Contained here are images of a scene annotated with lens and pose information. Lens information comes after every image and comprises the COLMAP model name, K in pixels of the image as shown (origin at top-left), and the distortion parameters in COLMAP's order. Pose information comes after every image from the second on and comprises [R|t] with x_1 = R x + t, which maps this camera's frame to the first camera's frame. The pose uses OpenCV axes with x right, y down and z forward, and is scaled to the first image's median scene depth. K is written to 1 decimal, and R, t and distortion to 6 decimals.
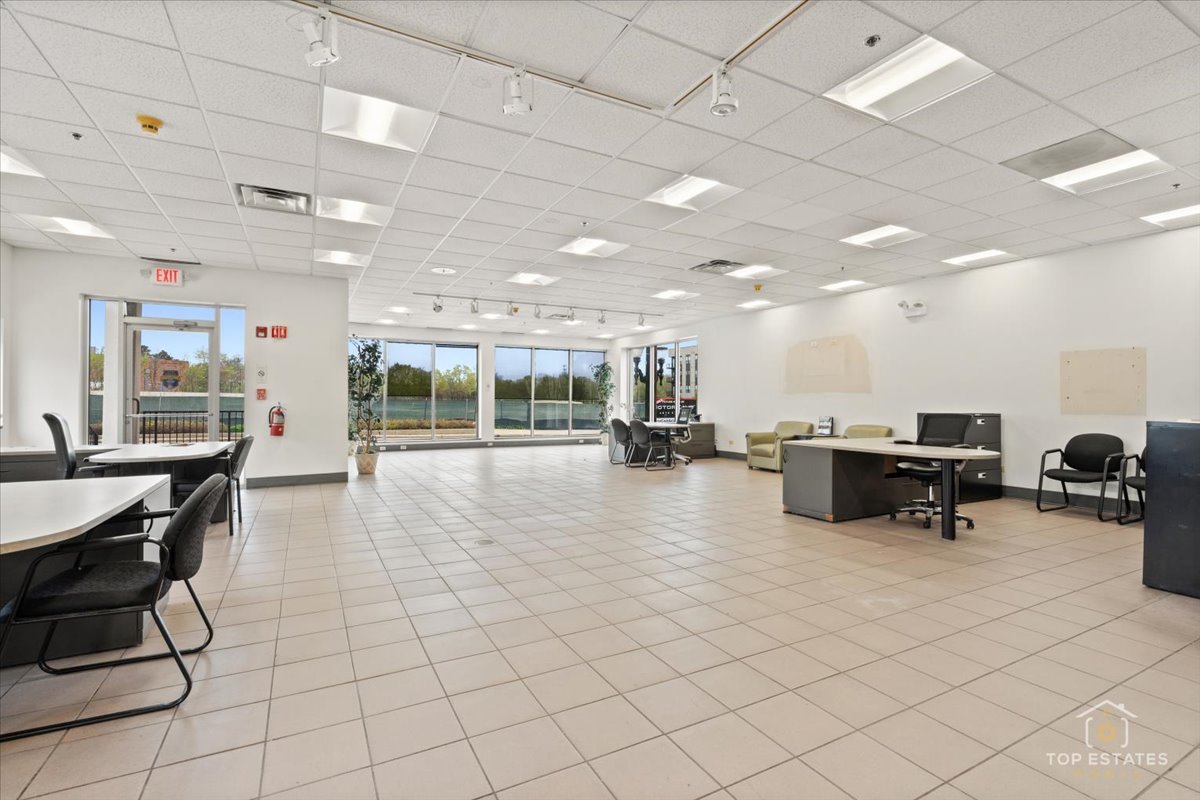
lens RADIAL K [[561.7, 0, 600.0], [0, 561.7, 400.0], [0, 0, 1]] dist [0.003245, 0.000432]
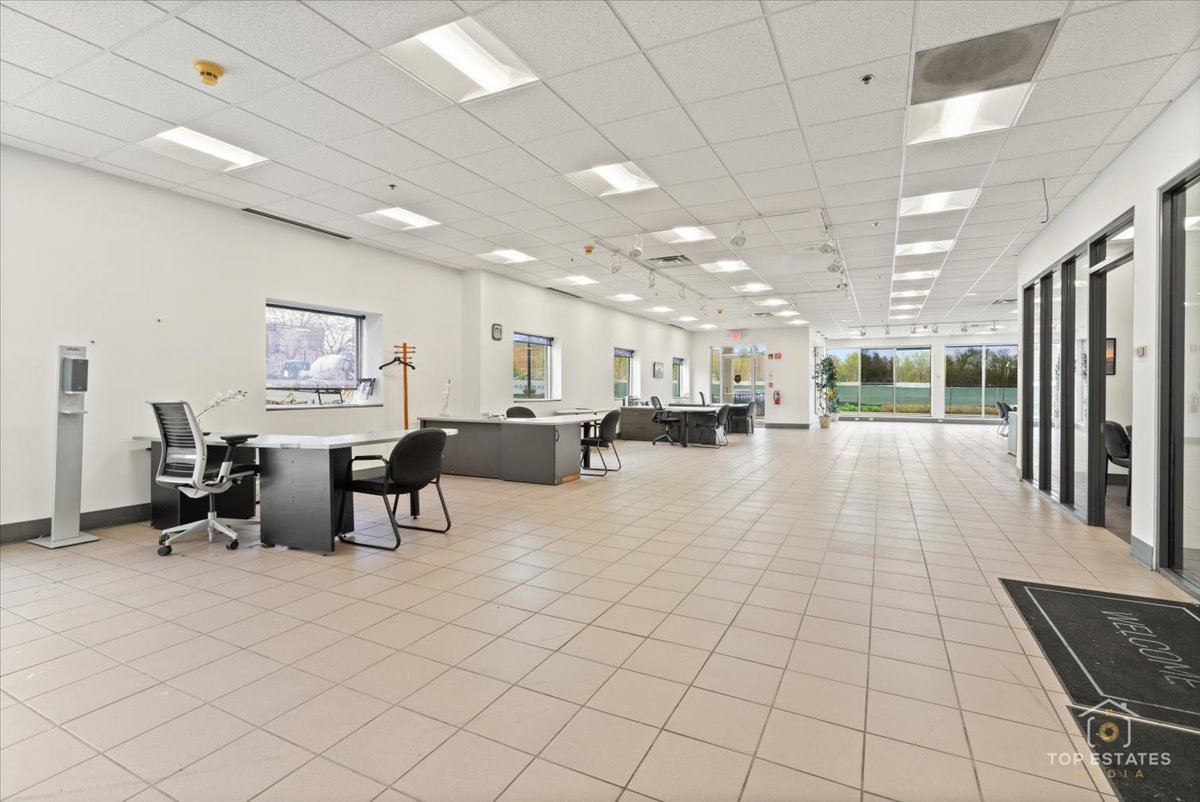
lens RADIAL K [[561.7, 0, 600.0], [0, 561.7, 401.0], [0, 0, 1]] dist [0.003245, 0.000432]
pose [[0.545999, 0.015610, -0.837640, 0.679312], [0.004410, 0.999759, 0.021506, 0.001705], [0.837774, -0.015436, 0.545799, -0.587849]]
